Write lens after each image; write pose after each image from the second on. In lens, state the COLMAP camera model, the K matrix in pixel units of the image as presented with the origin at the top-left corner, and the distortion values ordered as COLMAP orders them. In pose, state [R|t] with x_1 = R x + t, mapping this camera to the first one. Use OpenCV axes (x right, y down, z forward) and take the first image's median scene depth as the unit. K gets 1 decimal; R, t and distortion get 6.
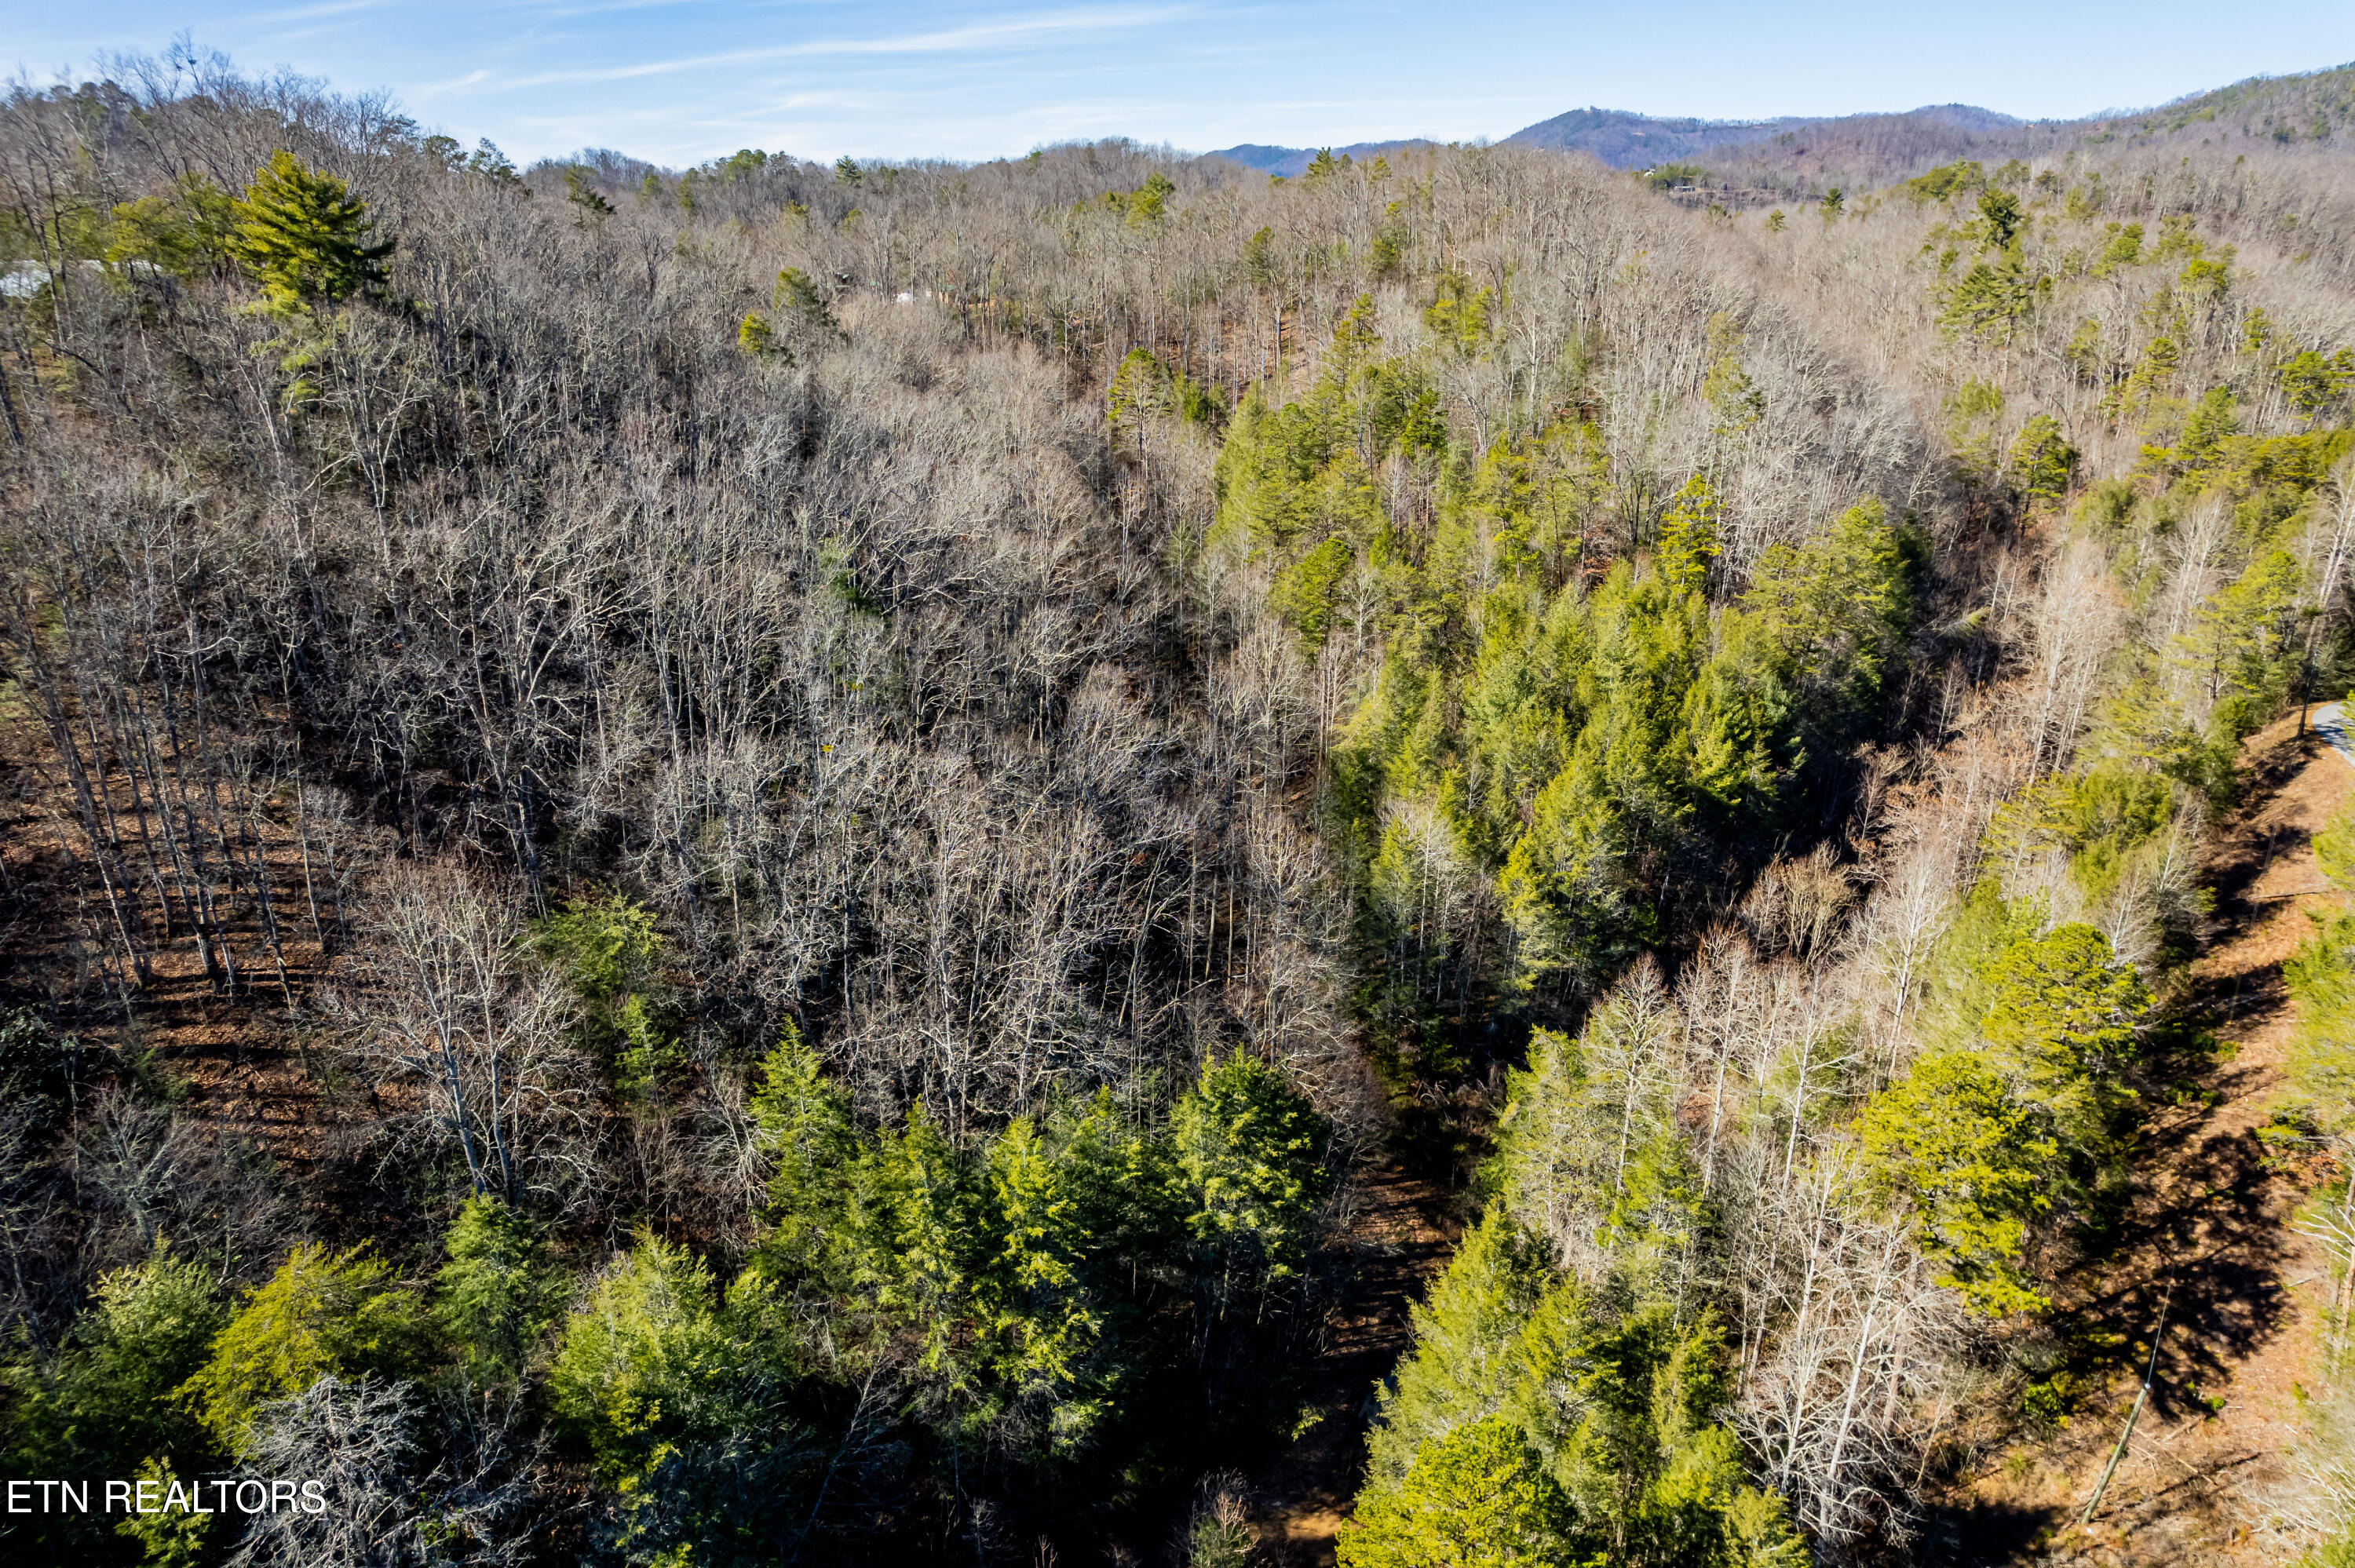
lens RADIAL K [[1529.7, 0, 1177.5], [0, 1529.7, 784.0], [0, 0, 1]] dist [-0.078450, 0.073547]
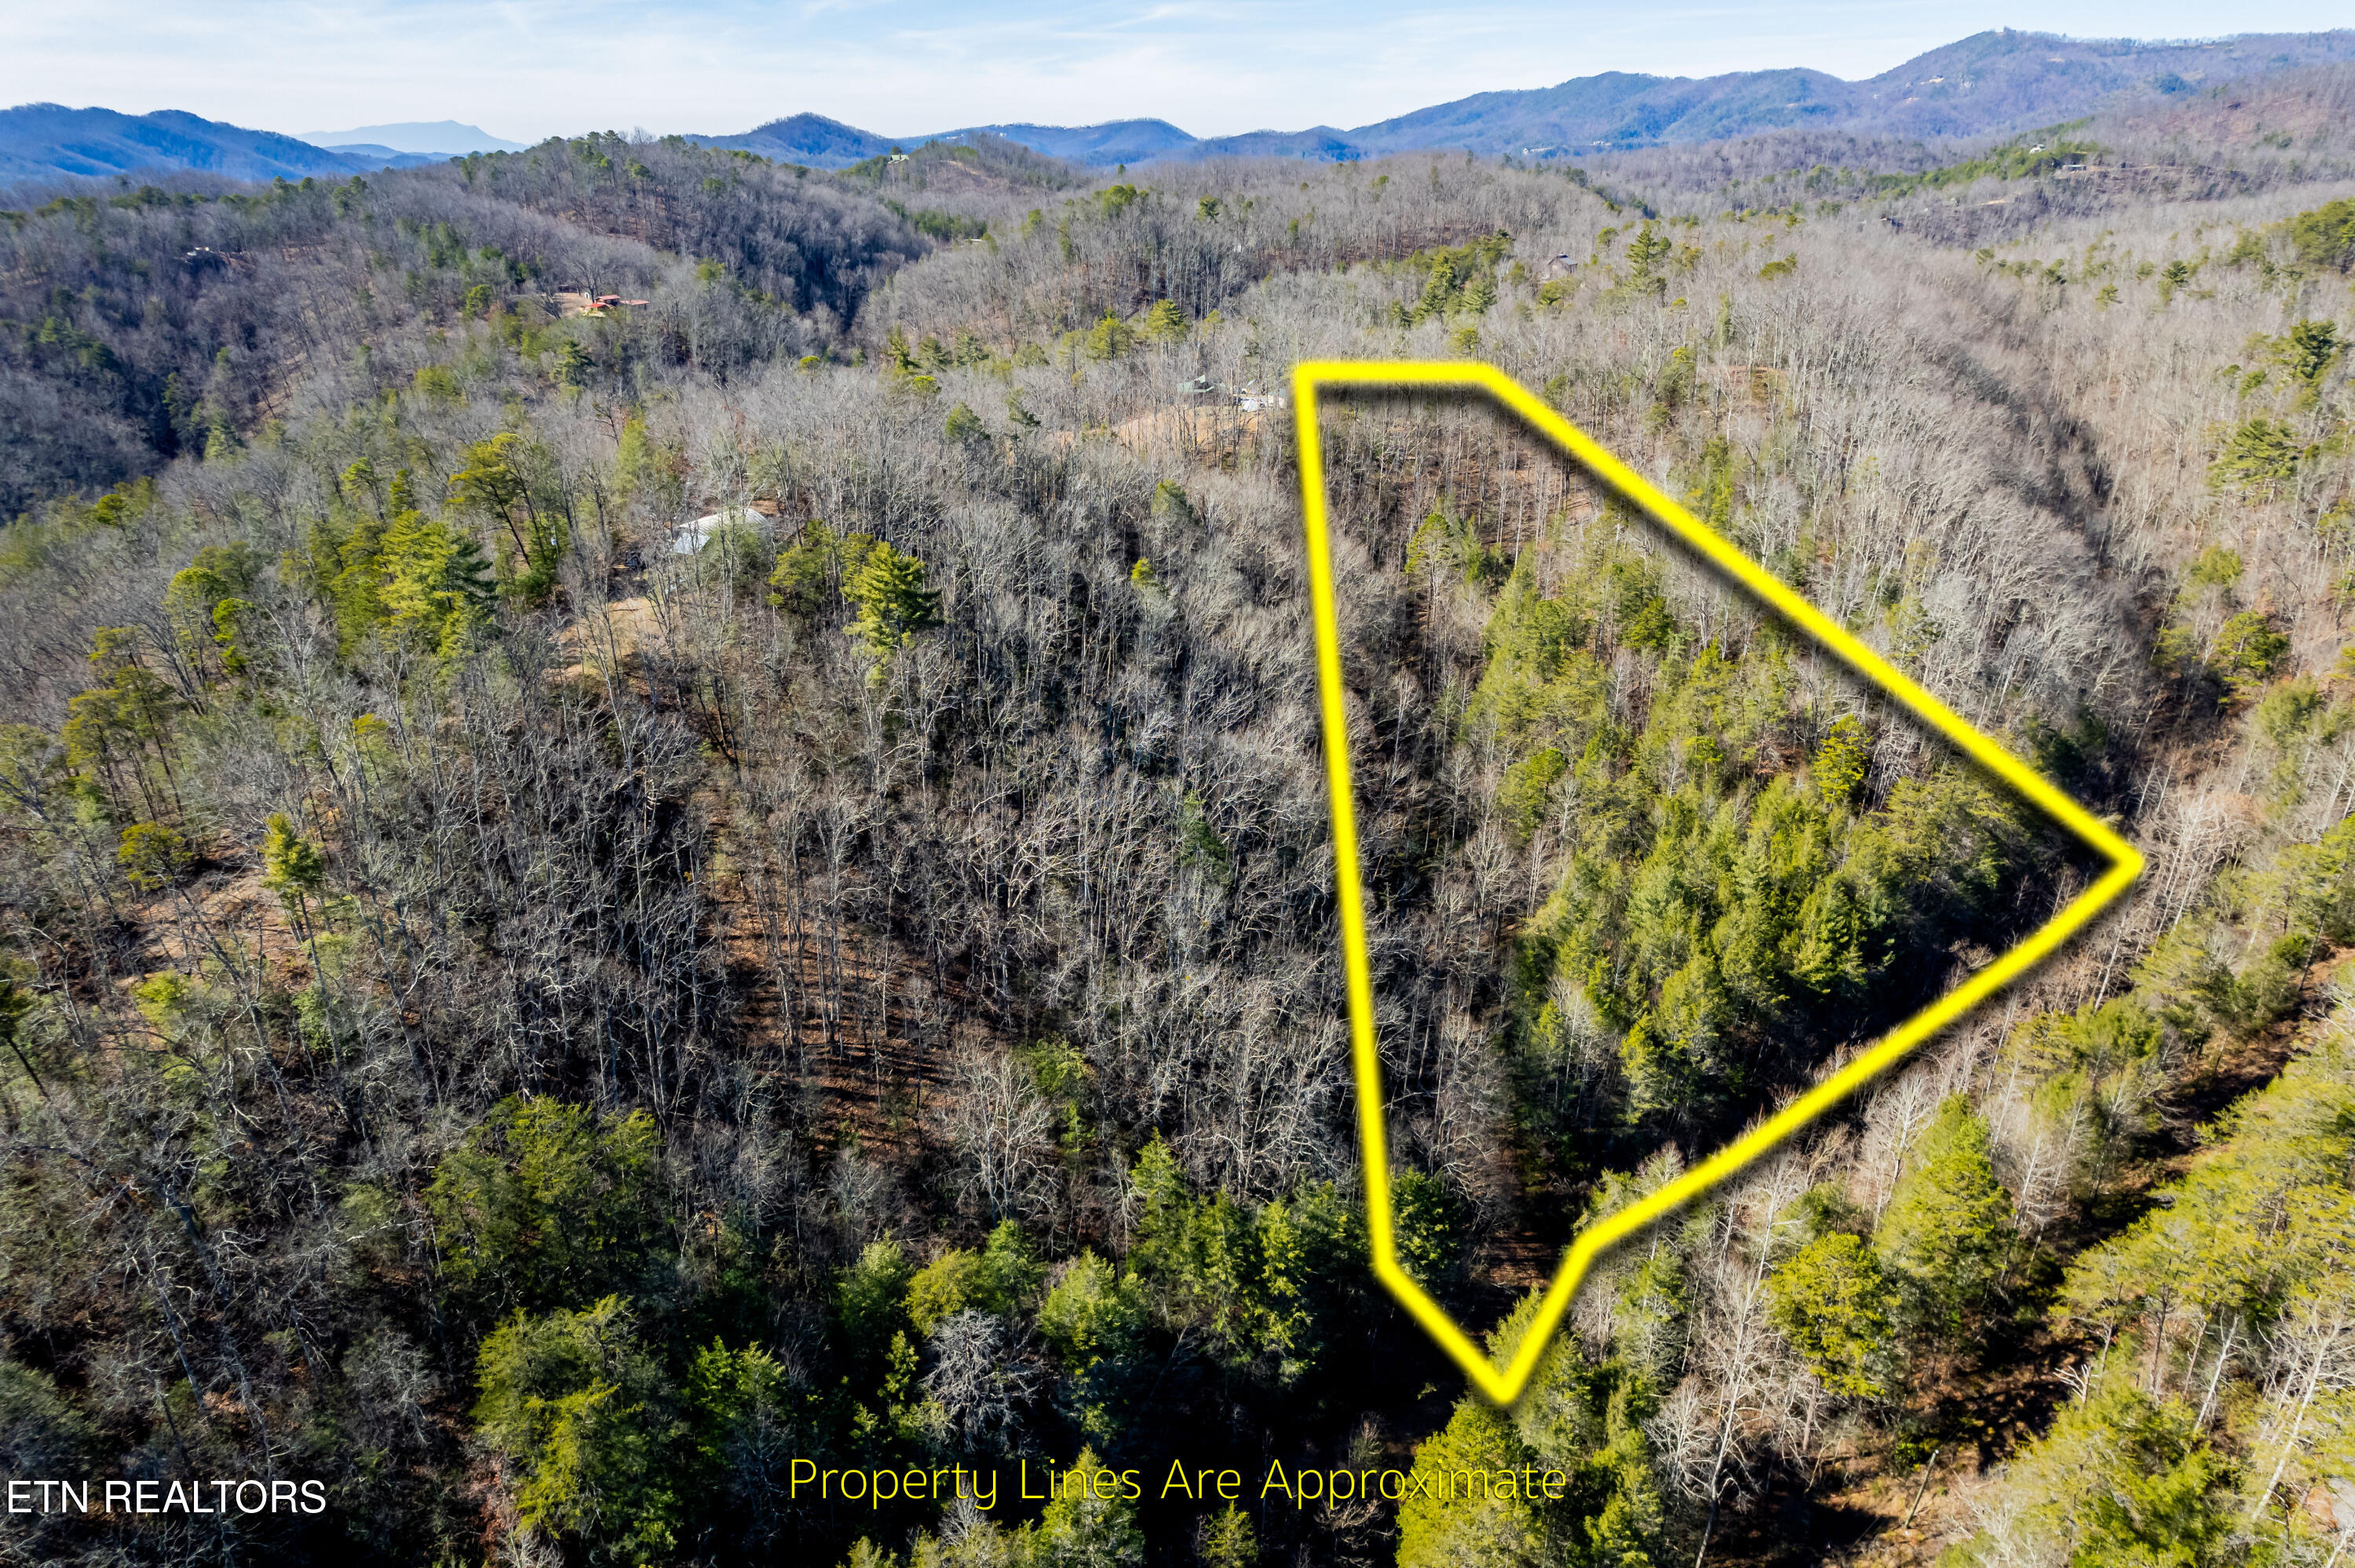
lens RADIAL K [[1529.7, 0, 1177.5], [0, 1529.7, 784.0], [0, 0, 1]] dist [-0.078450, 0.073547]
pose [[0.976945, 0.088194, -0.194426, 0.079464], [-0.078542, 0.995290, 0.056819, -0.333905], [0.198521, -0.040238, 0.979270, -0.700722]]
